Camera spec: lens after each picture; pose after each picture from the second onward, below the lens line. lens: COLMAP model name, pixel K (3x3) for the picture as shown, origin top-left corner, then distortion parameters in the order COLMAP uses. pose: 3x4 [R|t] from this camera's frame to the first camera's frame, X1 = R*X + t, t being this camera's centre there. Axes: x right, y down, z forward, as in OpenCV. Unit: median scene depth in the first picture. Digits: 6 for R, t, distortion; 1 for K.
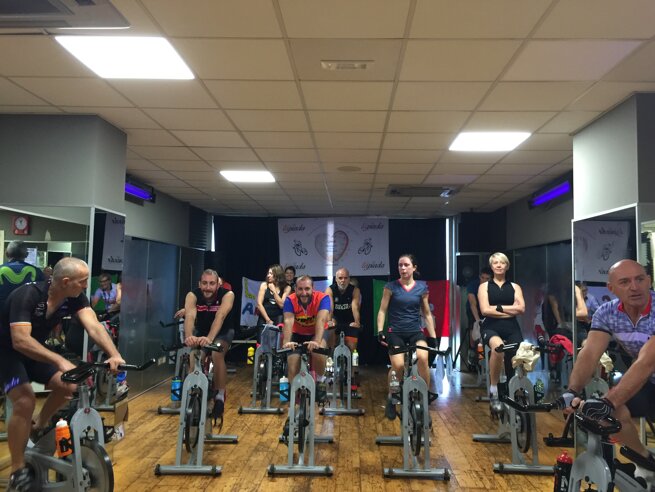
lens RADIAL K [[565.5, 0, 331.5], [0, 565.5, 237.2], [0, 0, 1]] dist [0.083604, -0.120180]
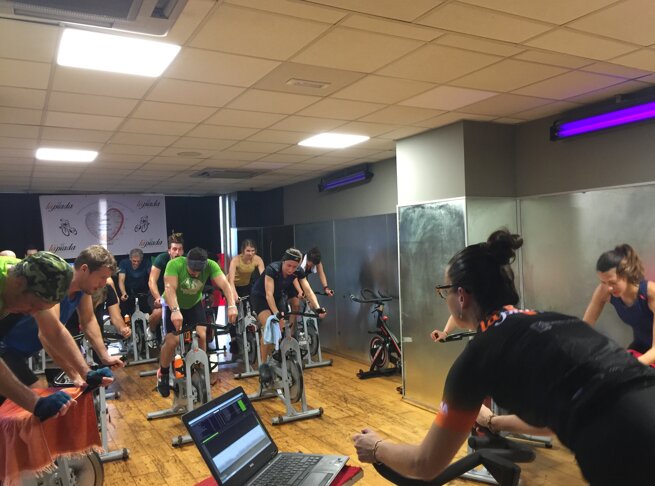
lens RADIAL K [[561.5, 0, 328.6], [0, 561.5, 234.5], [0, 0, 1]] dist [0.094720, -0.143617]
pose [[0.857259, -0.033835, 0.513773, -0.334683], [0.008717, 0.998649, 0.051221, -0.026829], [-0.514812, -0.039431, 0.856396, -0.035298]]
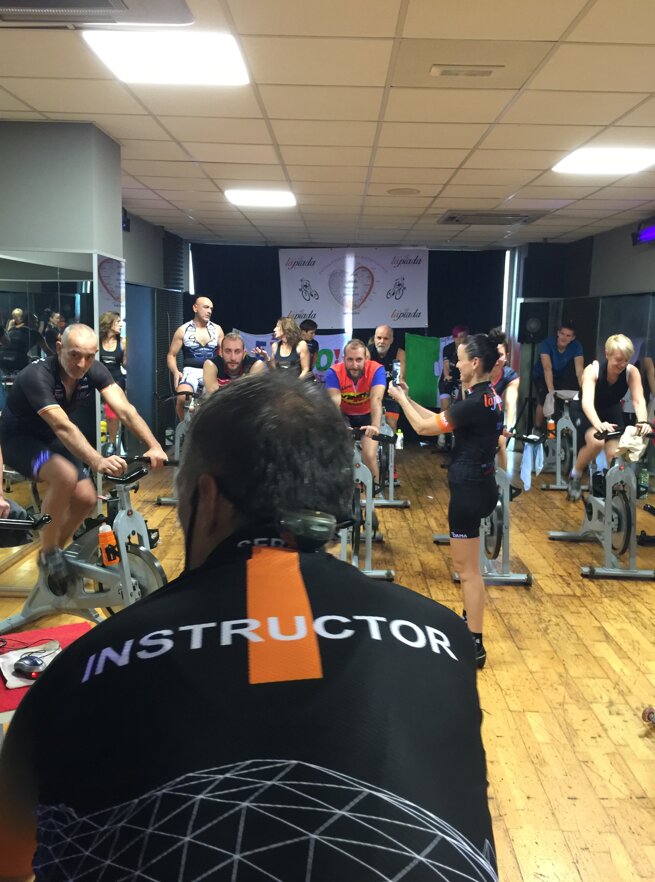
lens RADIAL K [[759.2, 0, 326.7], [0, 759.2, 433.2], [0, 0, 1]] dist [0.078360, -0.114496]
pose [[0.999777, 0.004157, 0.020683, -0.102792], [-0.008637, 0.975121, 0.221504, -0.038196], [-0.019247, -0.221633, 0.974940, -0.042330]]
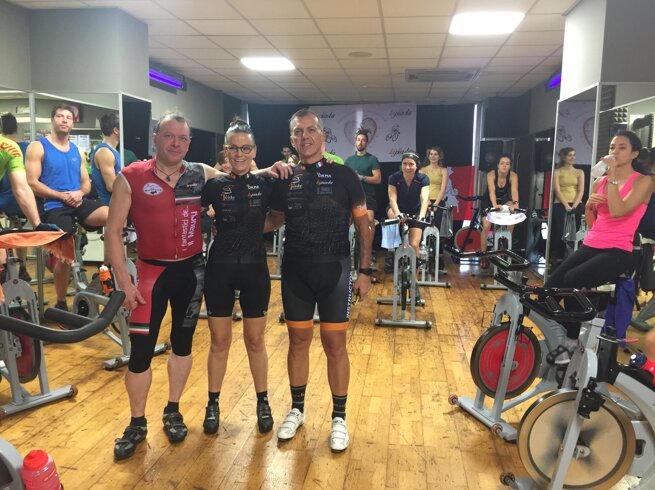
lens RADIAL K [[563.1, 0, 327.7], [0, 563.1, 243.2], [0, 0, 1]] dist [0.079528, -0.104159]
pose [[0.994952, 0.013731, -0.099407, 0.091351], [0.006385, 0.979924, 0.199267, 0.013118], [0.100148, -0.198896, 0.974890, -0.105089]]
